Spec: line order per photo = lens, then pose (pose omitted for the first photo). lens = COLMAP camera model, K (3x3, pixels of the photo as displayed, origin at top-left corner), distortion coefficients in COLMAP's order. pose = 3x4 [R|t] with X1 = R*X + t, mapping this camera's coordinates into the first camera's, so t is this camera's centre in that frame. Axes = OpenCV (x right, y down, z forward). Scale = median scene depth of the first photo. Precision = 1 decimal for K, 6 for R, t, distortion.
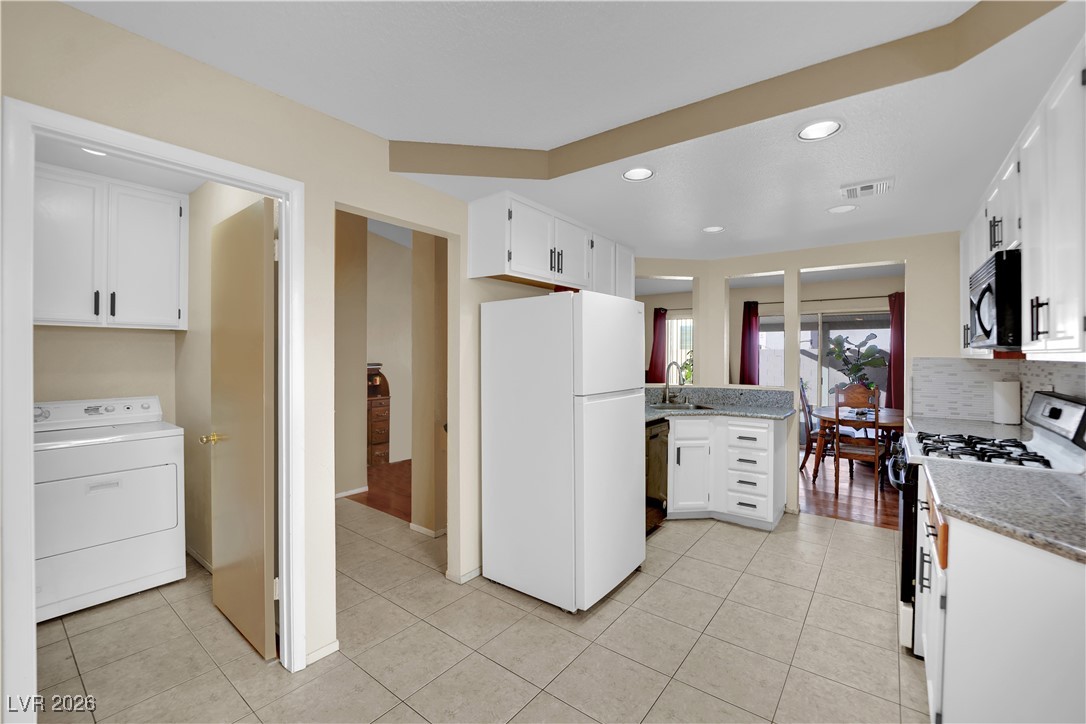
lens RADIAL K [[456.4, 0, 543.5], [0, 456.4, 354.2], [0, 0, 1]] dist [-0.018781, 0.001864]
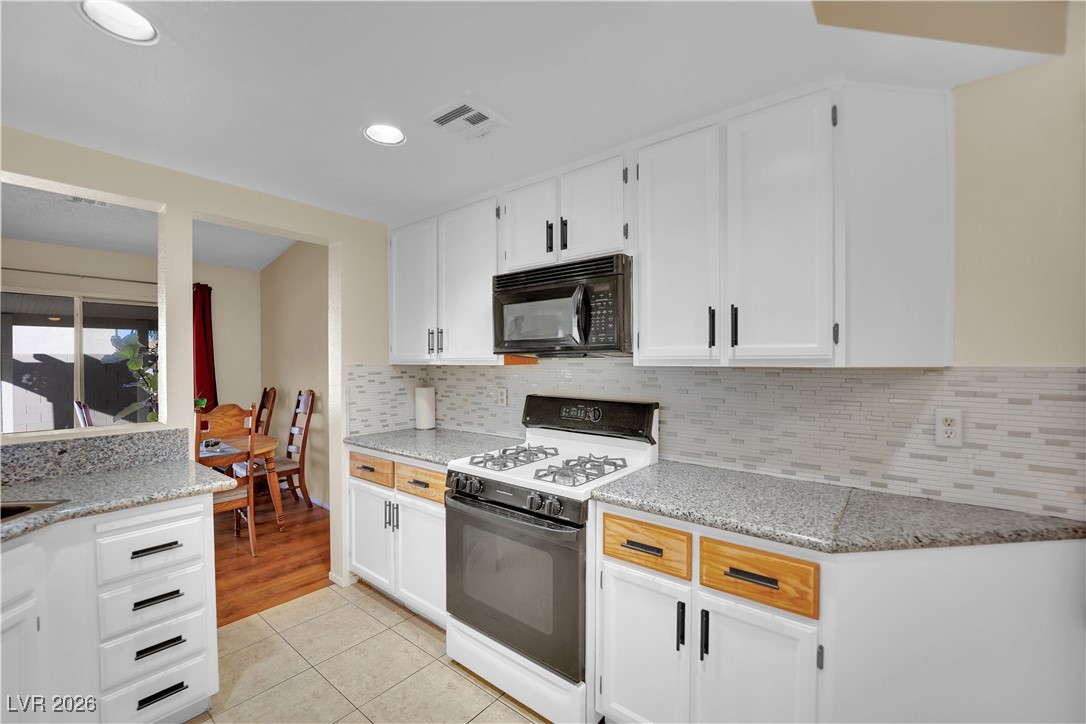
lens RADIAL K [[456.4, 0, 544.8], [0, 456.4, 362.3], [0, 0, 1]] dist [-0.018781, 0.001864]
pose [[0.059756, -0.010817, 0.998154, 0.027452], [0.004247, 0.999935, 0.010582, -0.003121], [-0.998204, 0.003607, 0.059798, 0.555333]]
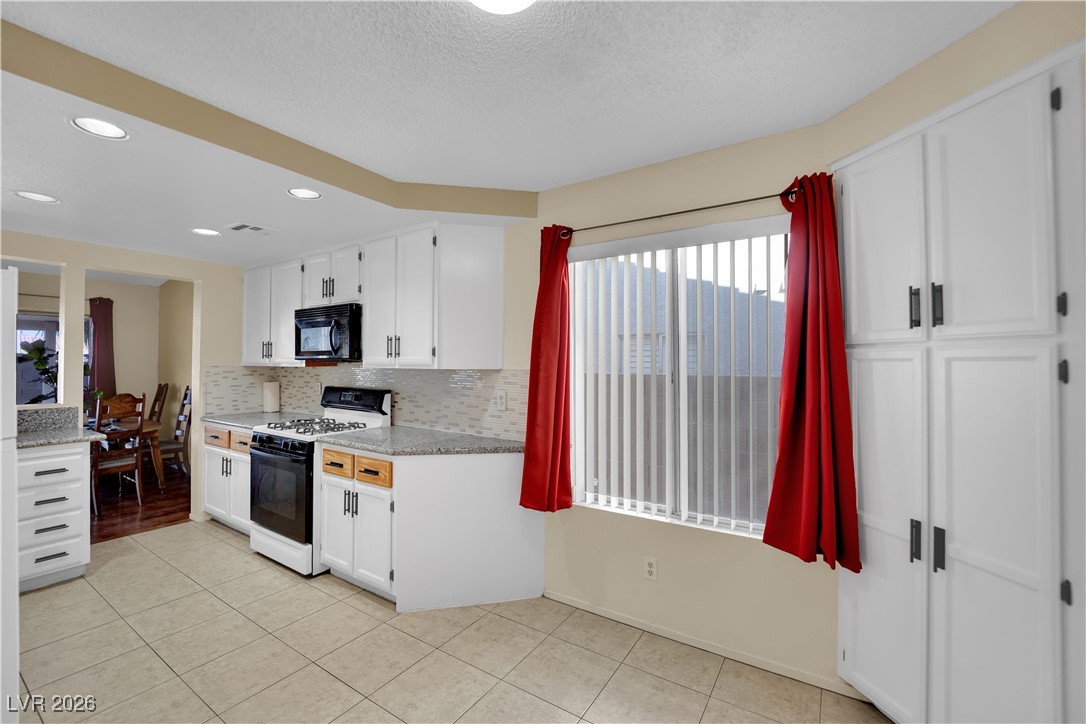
lens RADIAL K [[456.4, 0, 550.7], [0, 456.4, 352.7], [0, 0, 1]] dist [-0.018781, 0.001864]
pose [[-0.053037, 0.012284, 0.998517, -0.346375], [-0.003188, 0.999917, -0.012470, -0.012393], [-0.998587, -0.003844, -0.052994, 0.172895]]
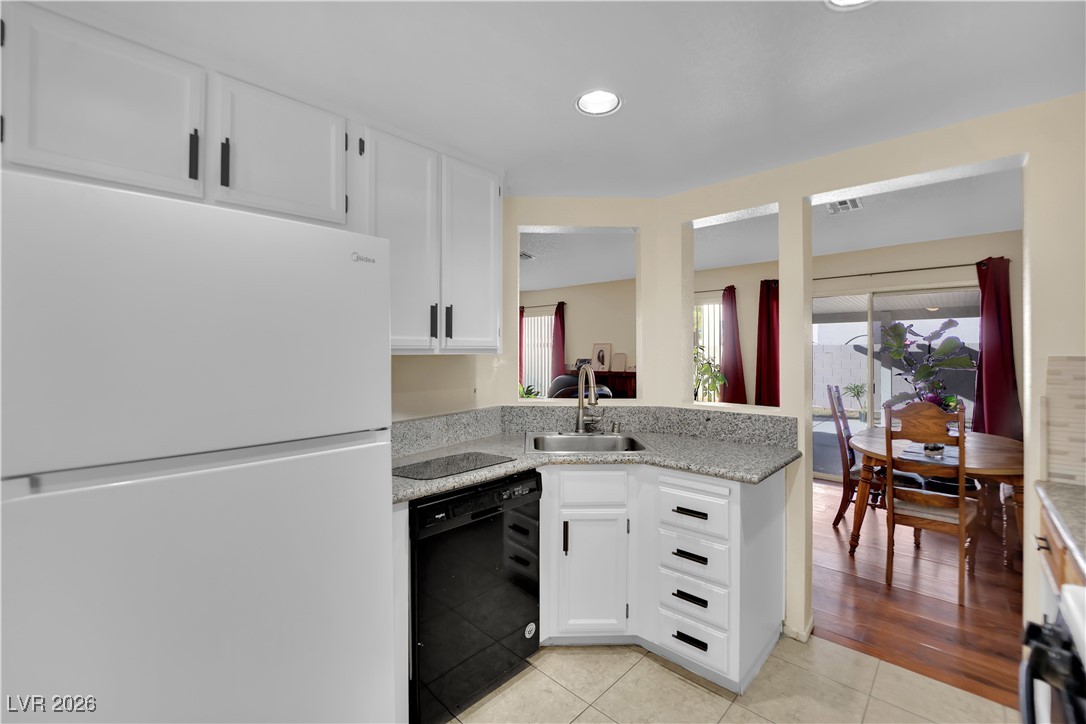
lens RADIAL K [[456.4, 0, 530.8], [0, 456.4, 348.4], [0, 0, 1]] dist [-0.018781, 0.001864]
pose [[0.992537, -0.005887, -0.121799, 0.312105], [0.005023, 0.999960, -0.007407, -0.000430], [0.121837, 0.006740, 0.992527, 0.432896]]
